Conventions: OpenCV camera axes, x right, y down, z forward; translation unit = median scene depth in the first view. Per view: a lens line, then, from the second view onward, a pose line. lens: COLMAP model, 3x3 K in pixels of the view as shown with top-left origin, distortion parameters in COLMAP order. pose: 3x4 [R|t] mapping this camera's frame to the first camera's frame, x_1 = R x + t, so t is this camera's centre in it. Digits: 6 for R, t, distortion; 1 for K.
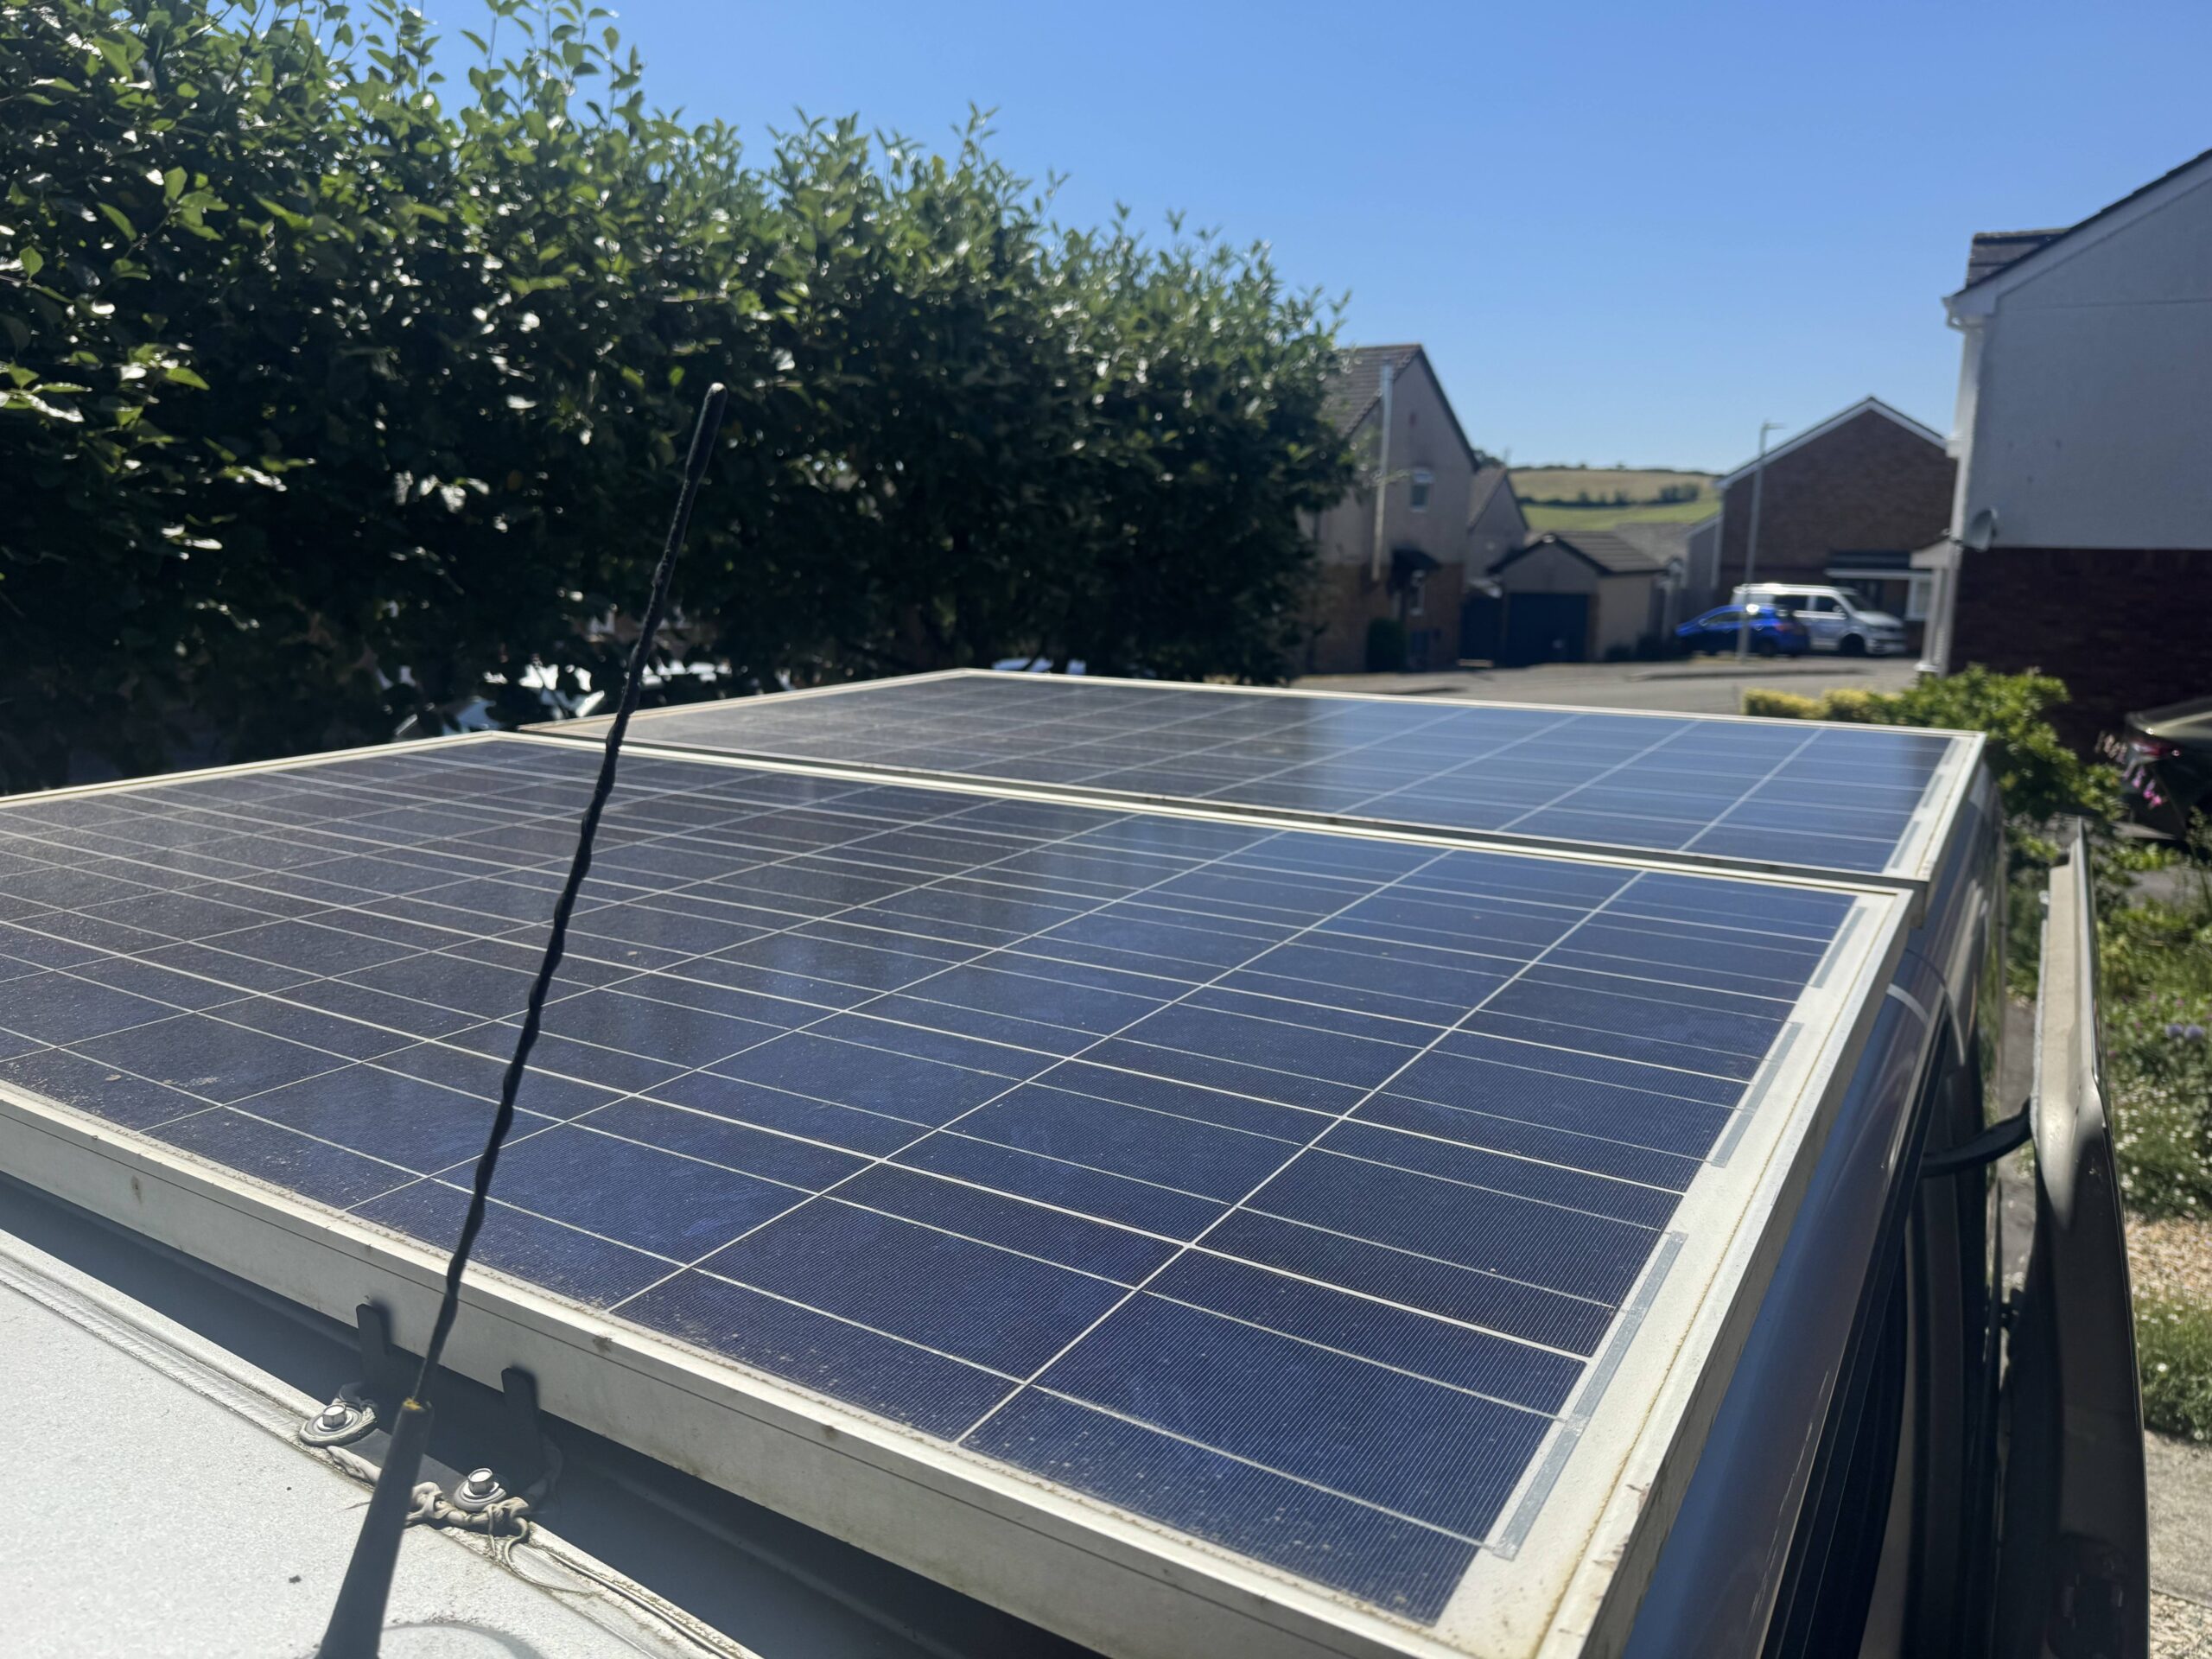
lens RADIAL K [[1584.9, 0, 1066.6], [0, 1584.9, 828.9], [0, 0, 1]] dist [-0.004115, -0.010084]
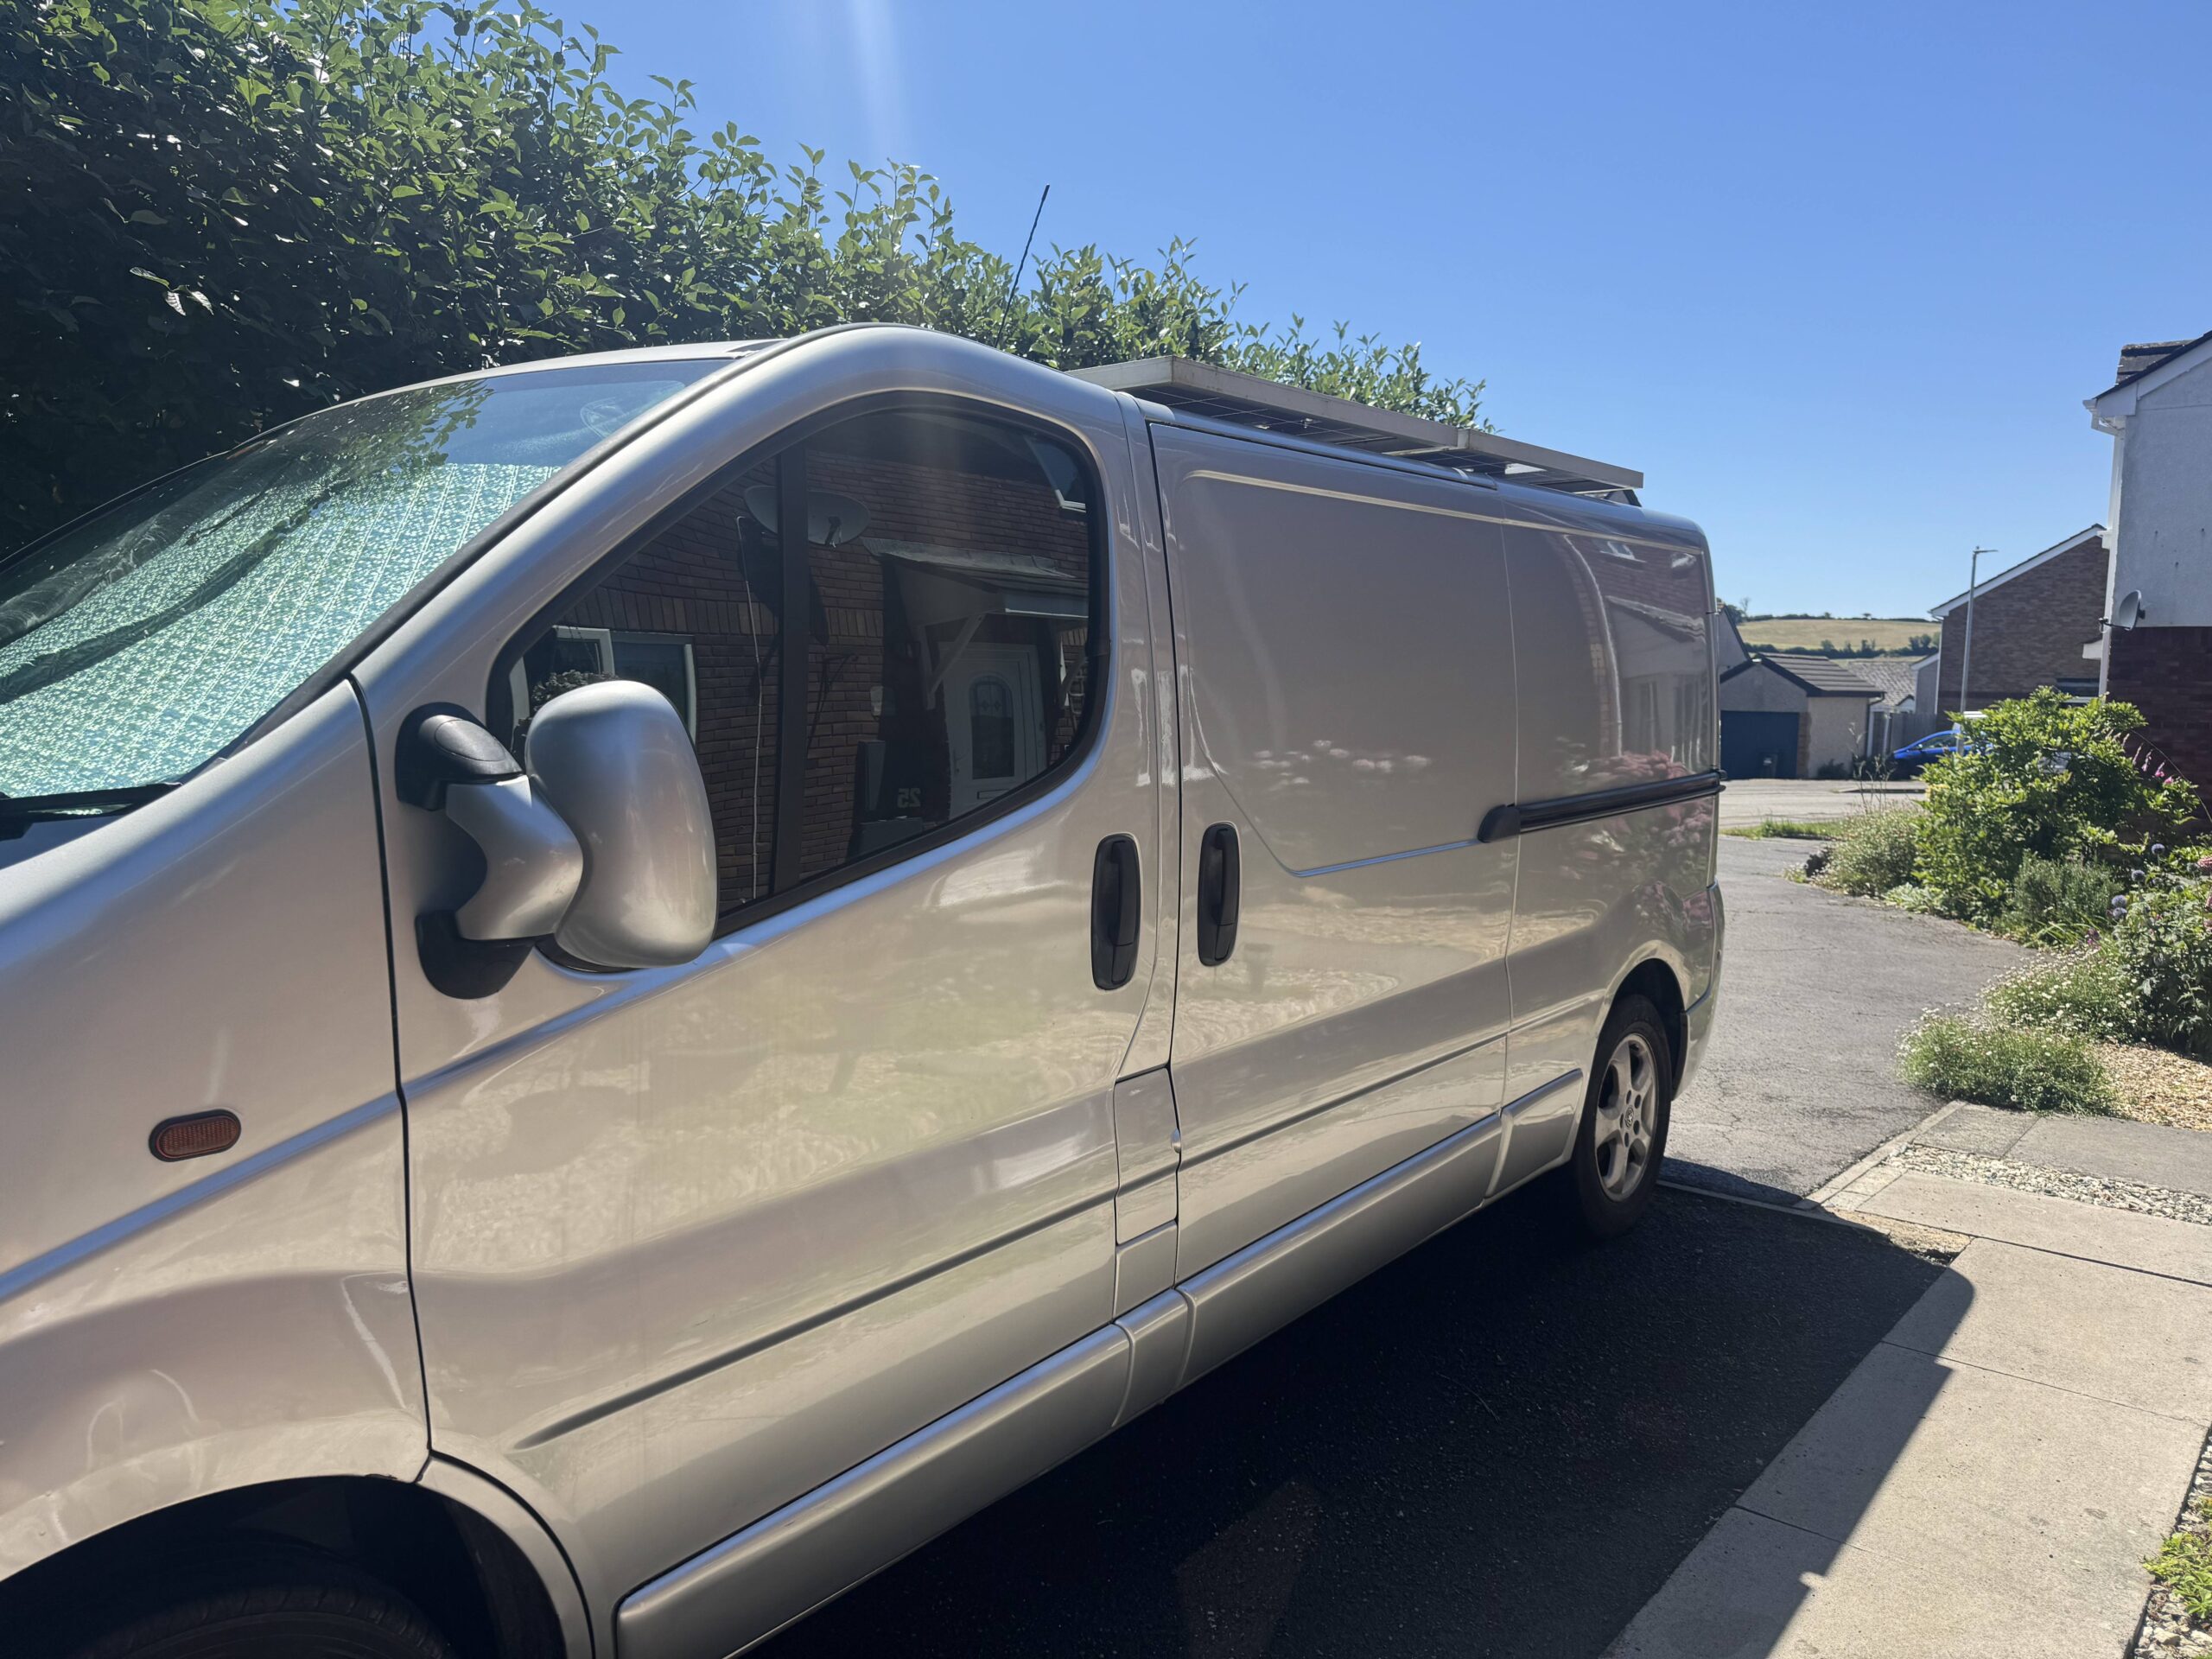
lens RADIAL K [[1557.2, 0, 1101.7], [0, 1557.2, 837.4], [0, 0, 1]] dist [0.049697, -0.064790]
pose [[0.992172, 0.013922, -0.124096, 0.054914], [-0.024977, 0.995809, -0.087979, 0.199177], [0.122352, 0.090390, 0.988362, -0.336160]]
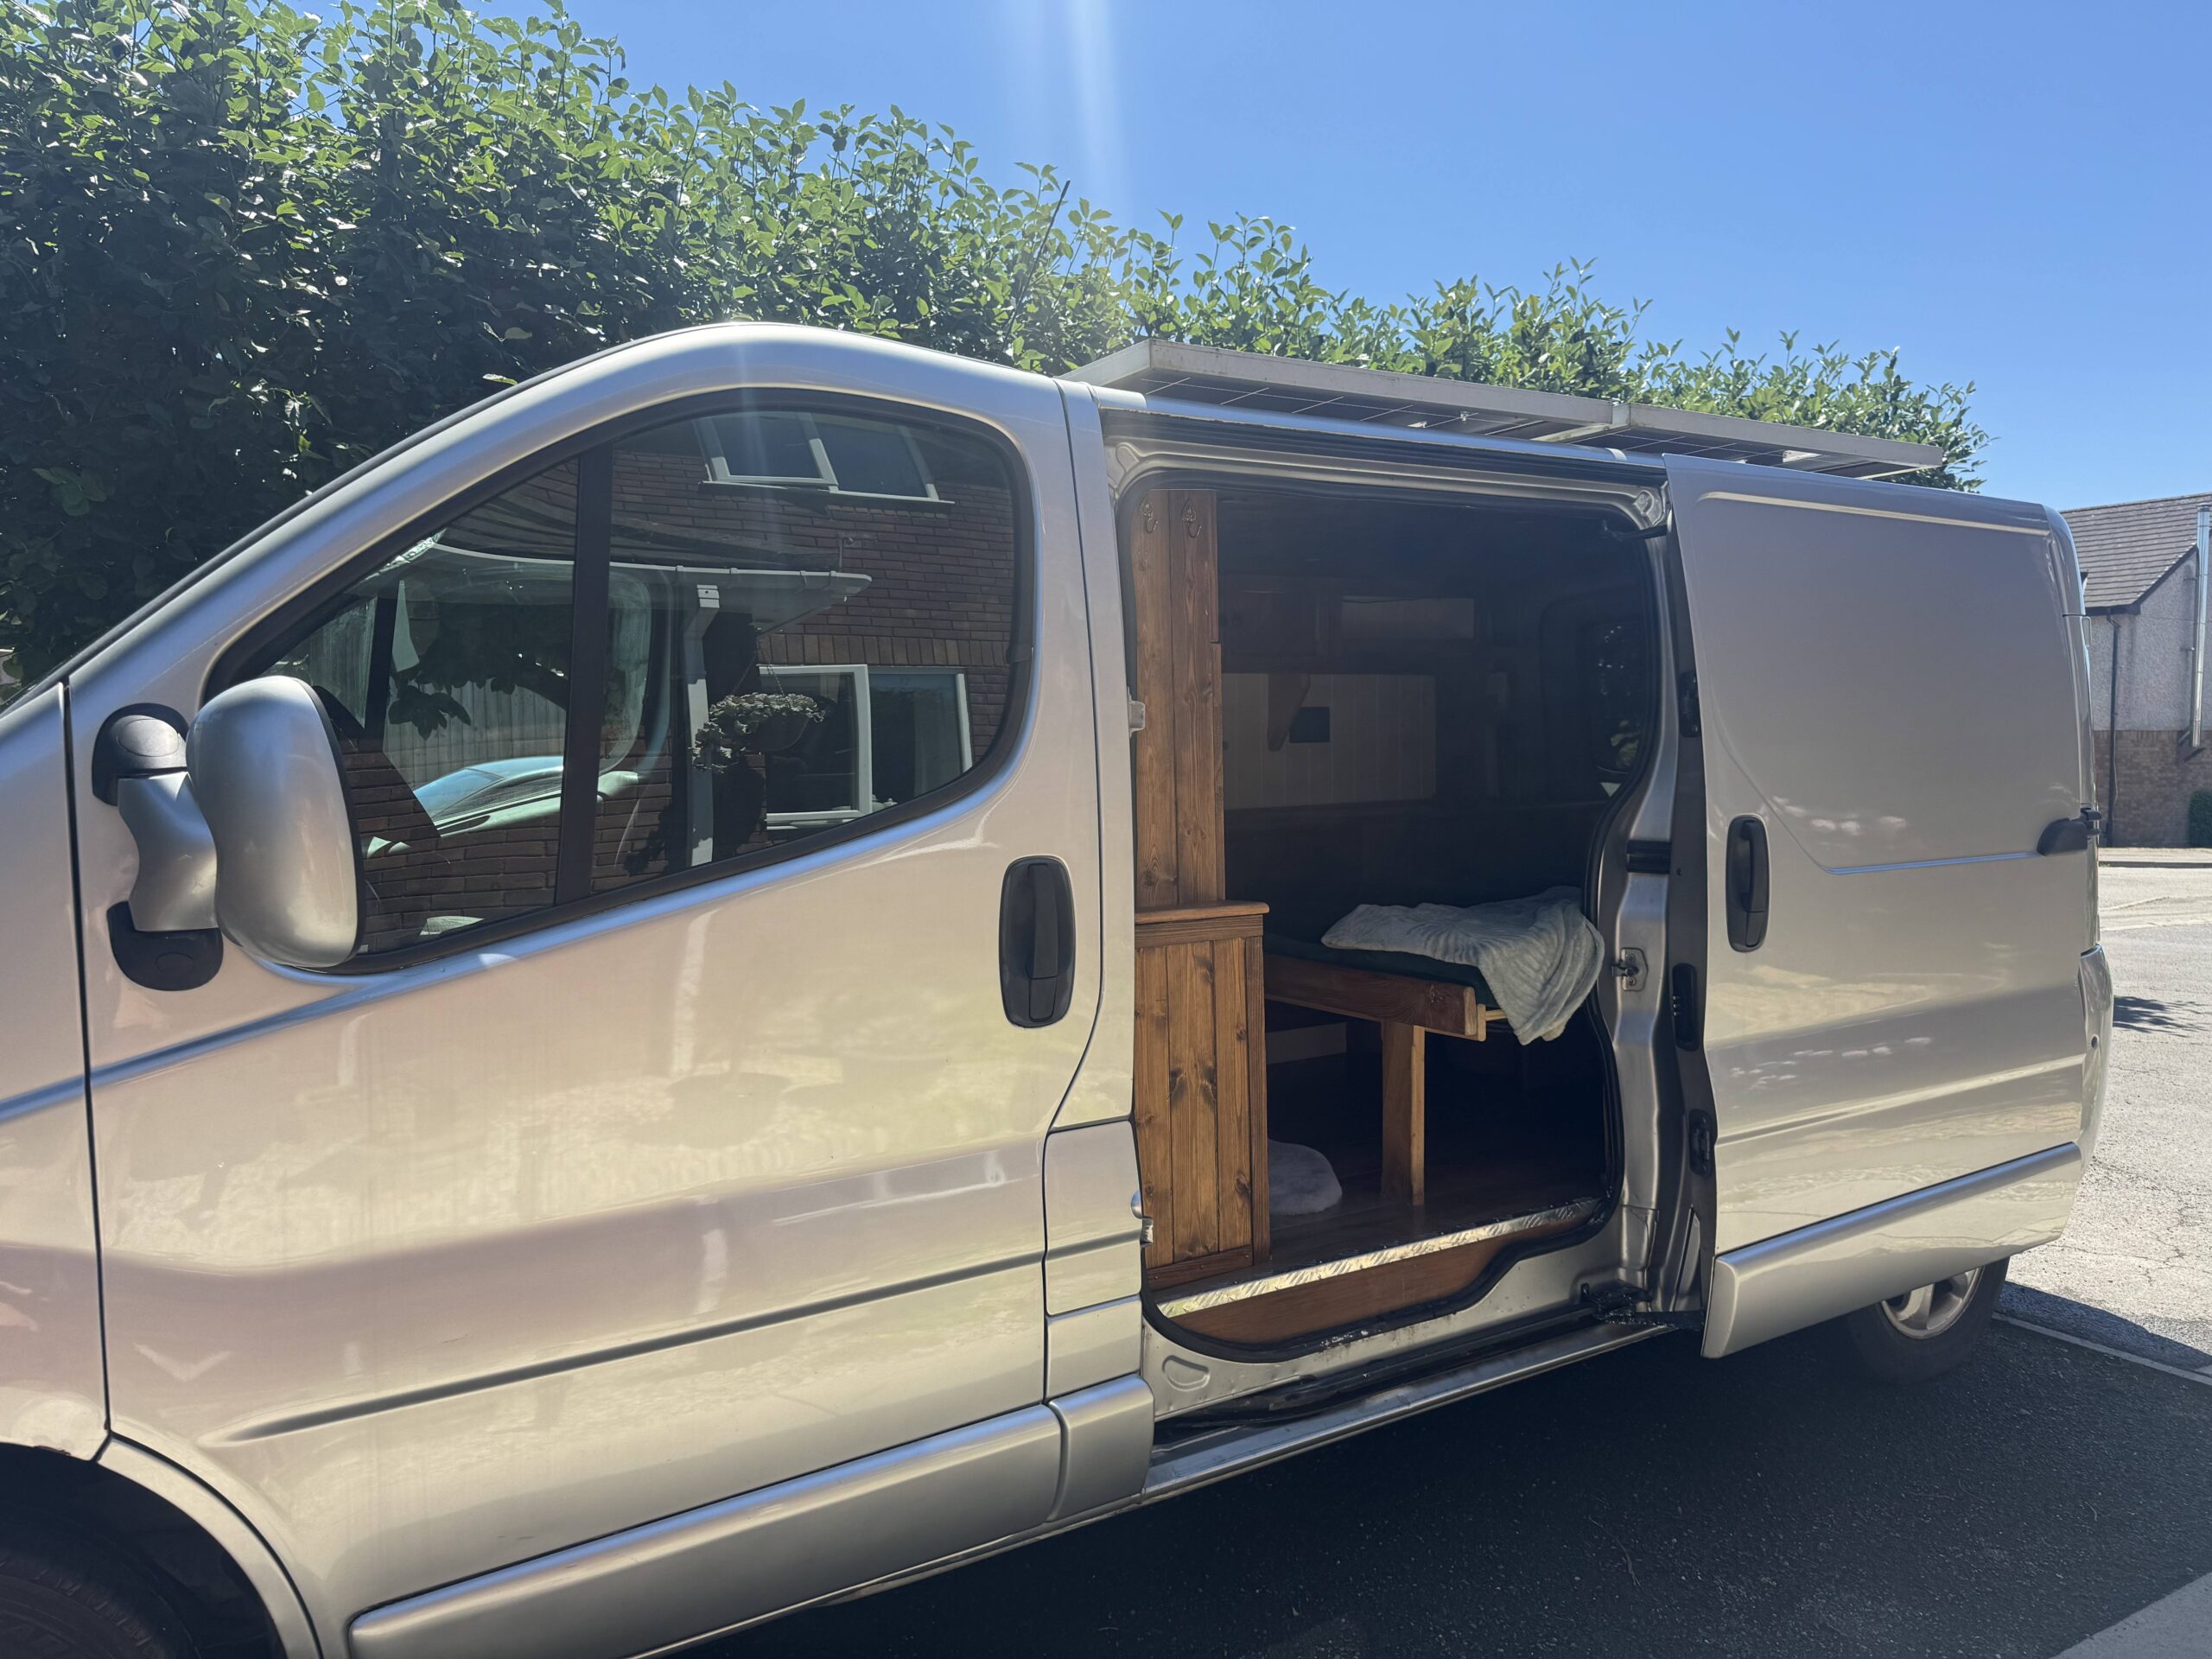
lens RADIAL K [[1557.2, 0, 1101.7], [0, 1557.2, 837.4], [0, 0, 1]] dist [0.049697, -0.064790]
pose [[0.898575, 0.009302, -0.438721, 0.173125], [-0.067401, 0.990837, -0.117041, 0.200273], [0.433612, 0.134741, 0.890969, -0.265174]]
